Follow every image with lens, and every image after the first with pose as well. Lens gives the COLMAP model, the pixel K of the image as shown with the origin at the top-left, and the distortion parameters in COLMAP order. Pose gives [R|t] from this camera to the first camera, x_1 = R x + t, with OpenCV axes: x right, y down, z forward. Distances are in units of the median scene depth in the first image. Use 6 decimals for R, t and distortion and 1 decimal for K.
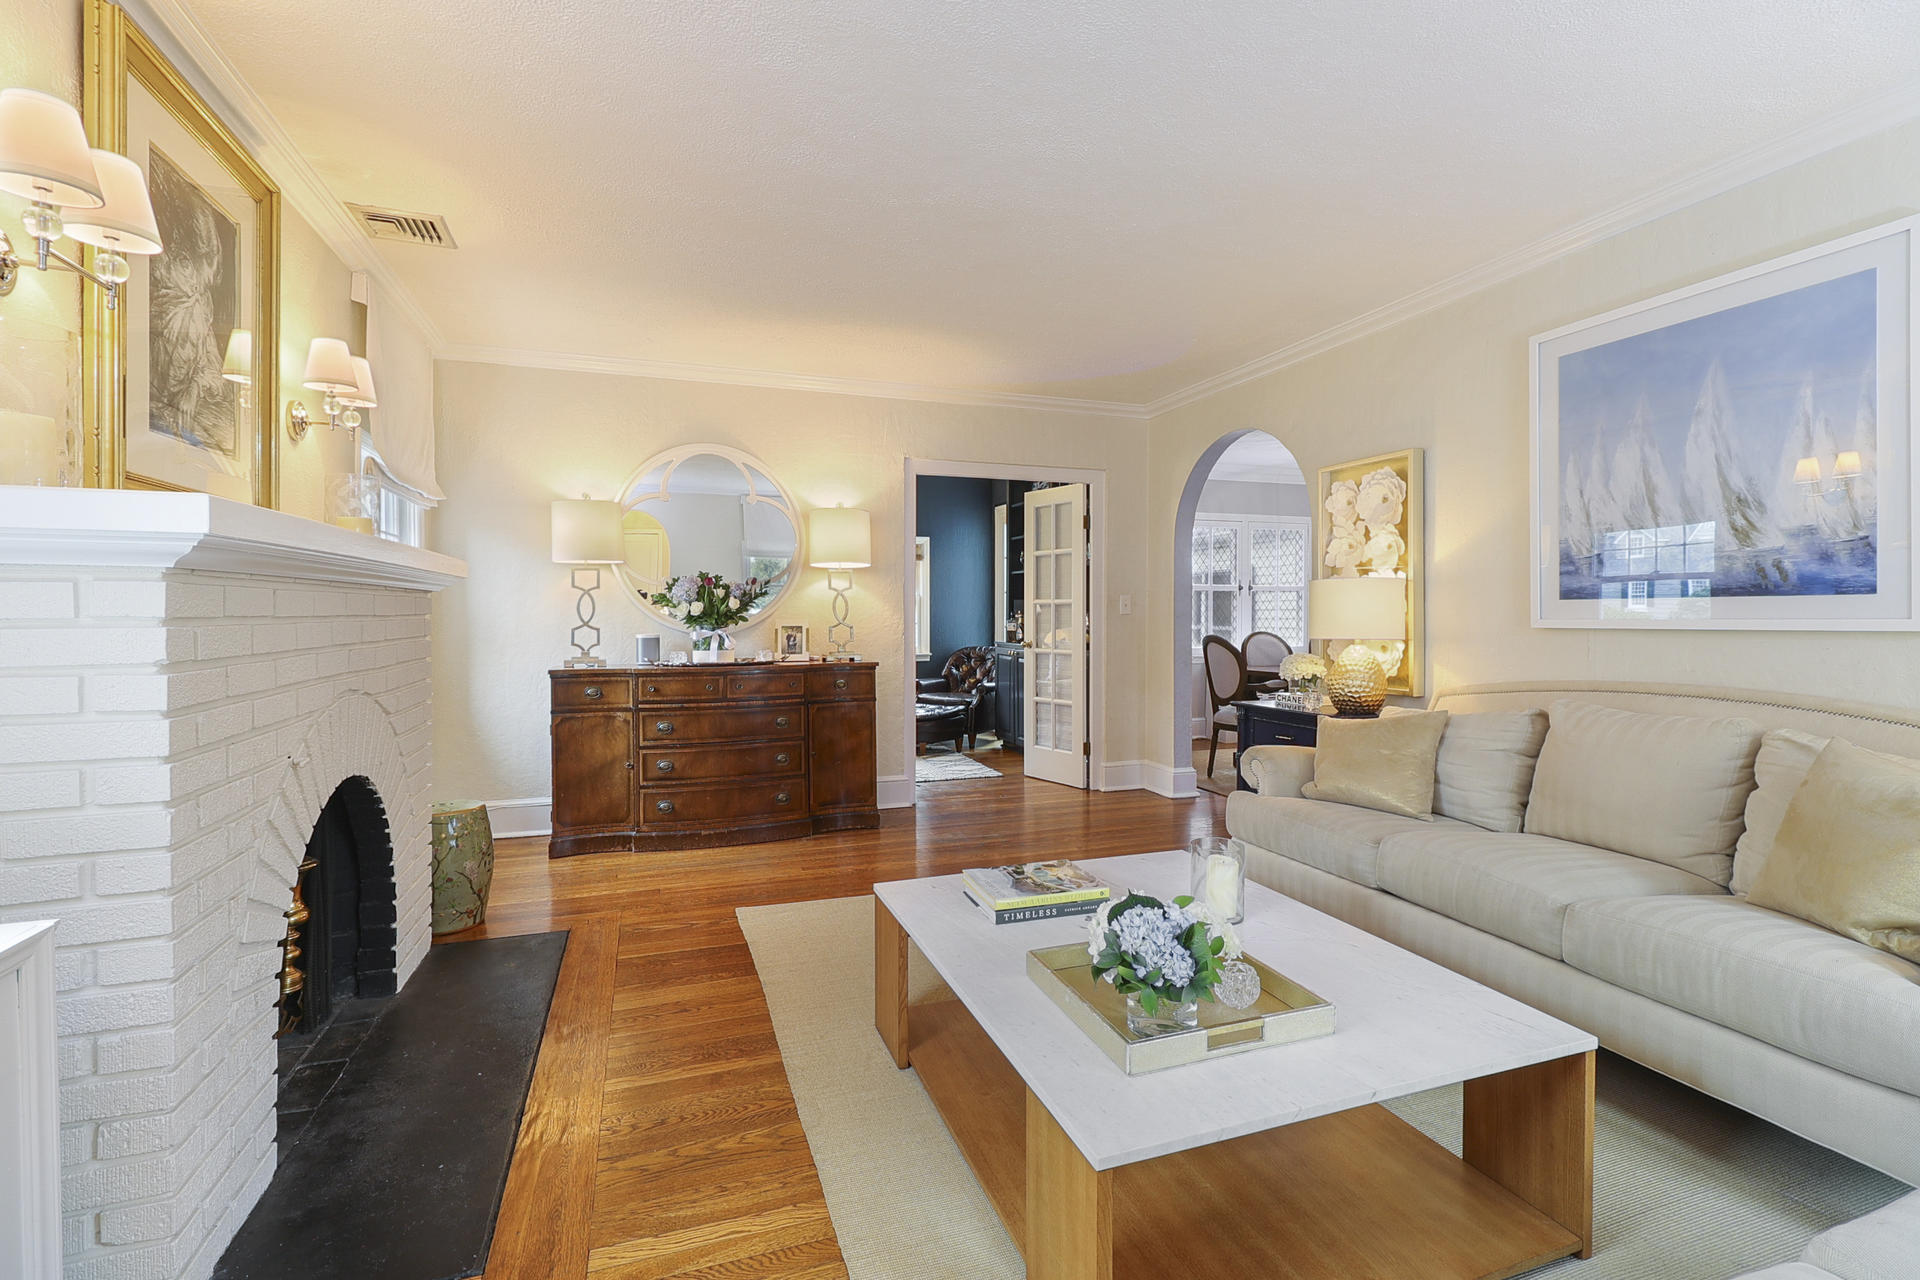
lens RADIAL K [[893.4, 0, 968.9], [0, 893.4, 624.7], [0, 0, 1]] dist [0.001096, -0.000408]
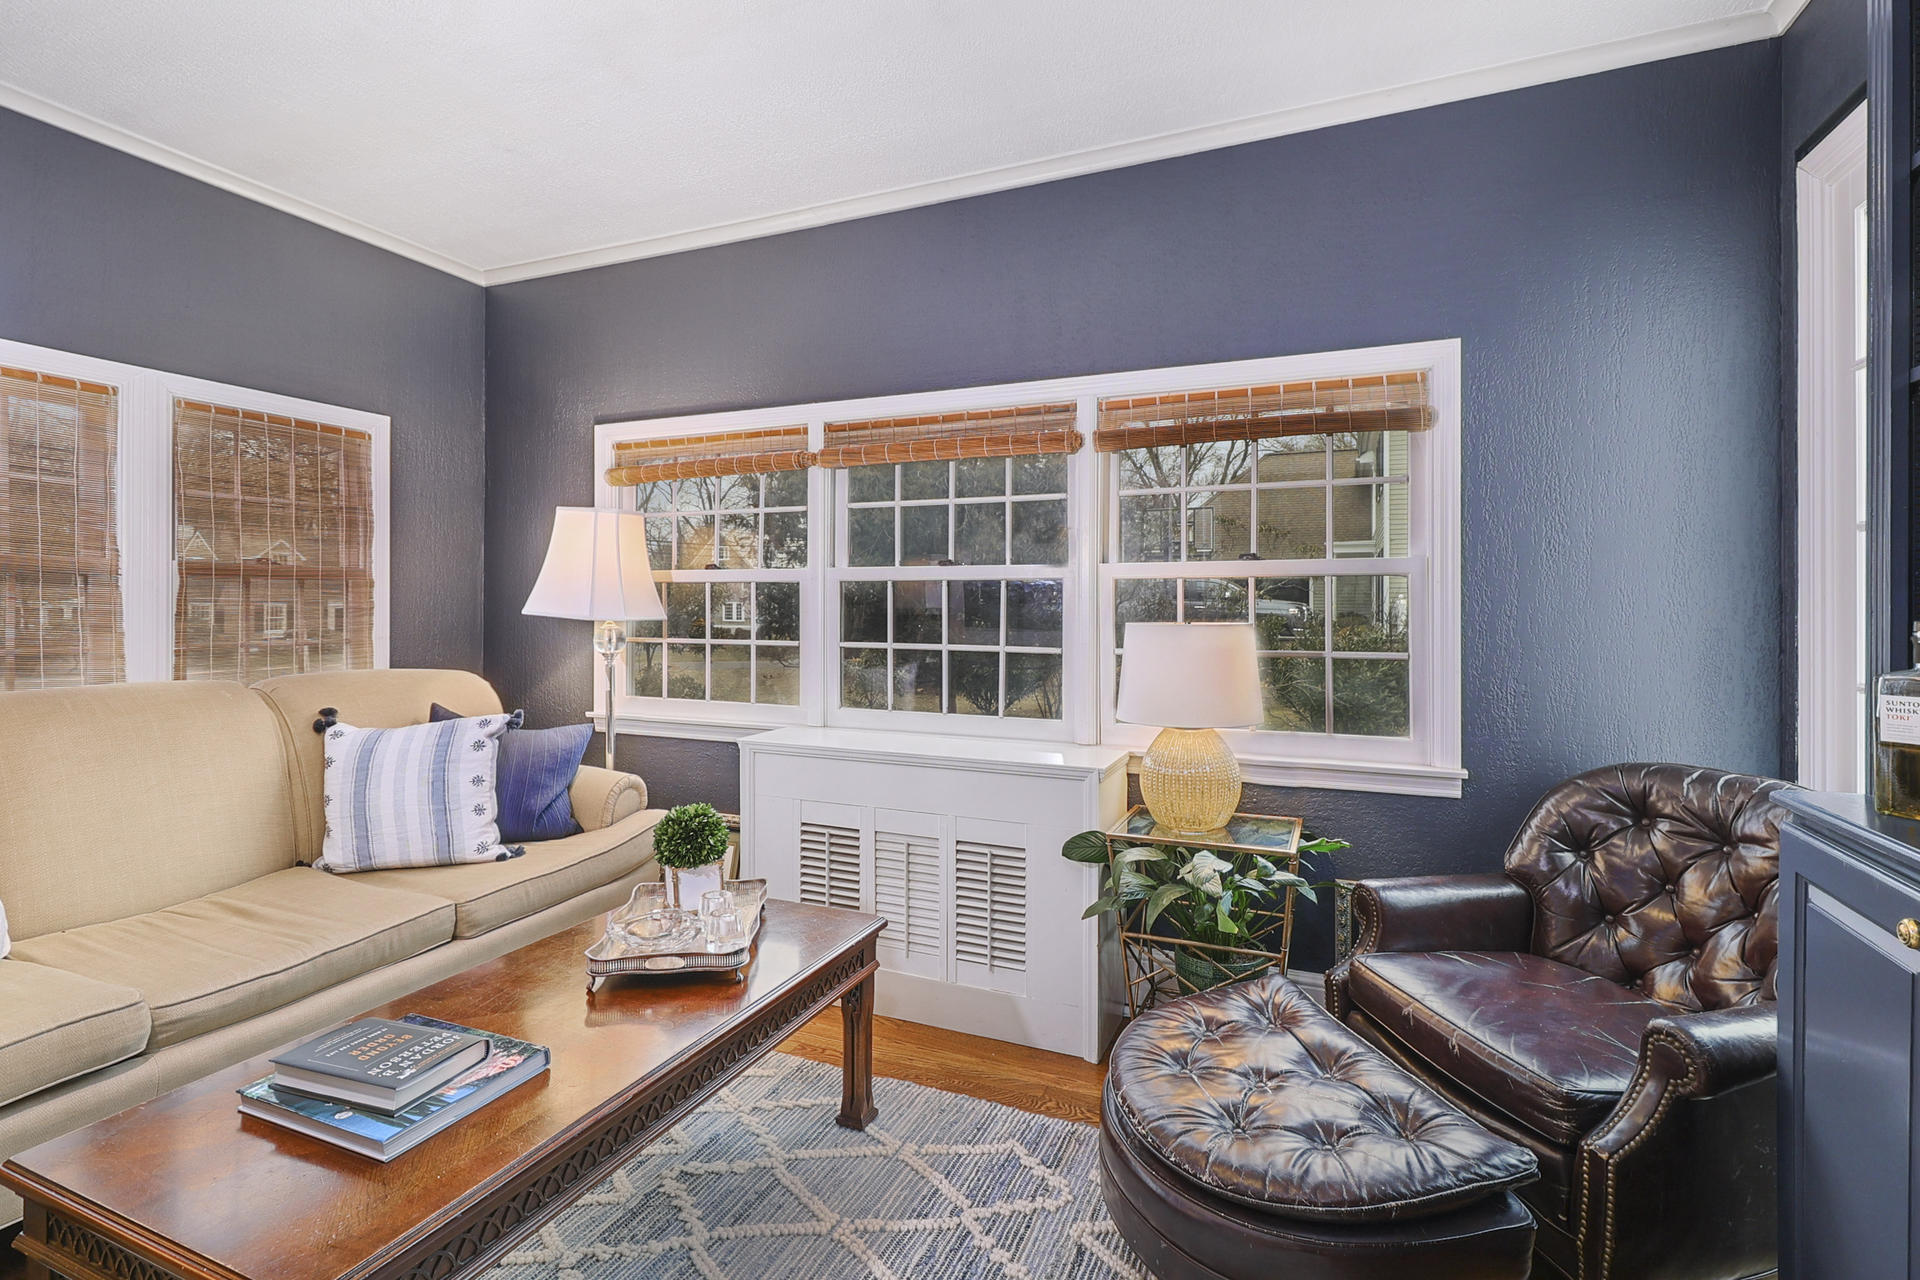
lens RADIAL K [[893.4, 0, 962.7], [0, 893.4, 596.2], [0, 0, 1]] dist [0.001096, -0.000408]
pose [[0.731359, -0.004760, -0.681976, 0.029898], [-0.008540, 0.999833, -0.016137, -0.014662], [0.681939, 0.017626, 0.731196, 0.709534]]
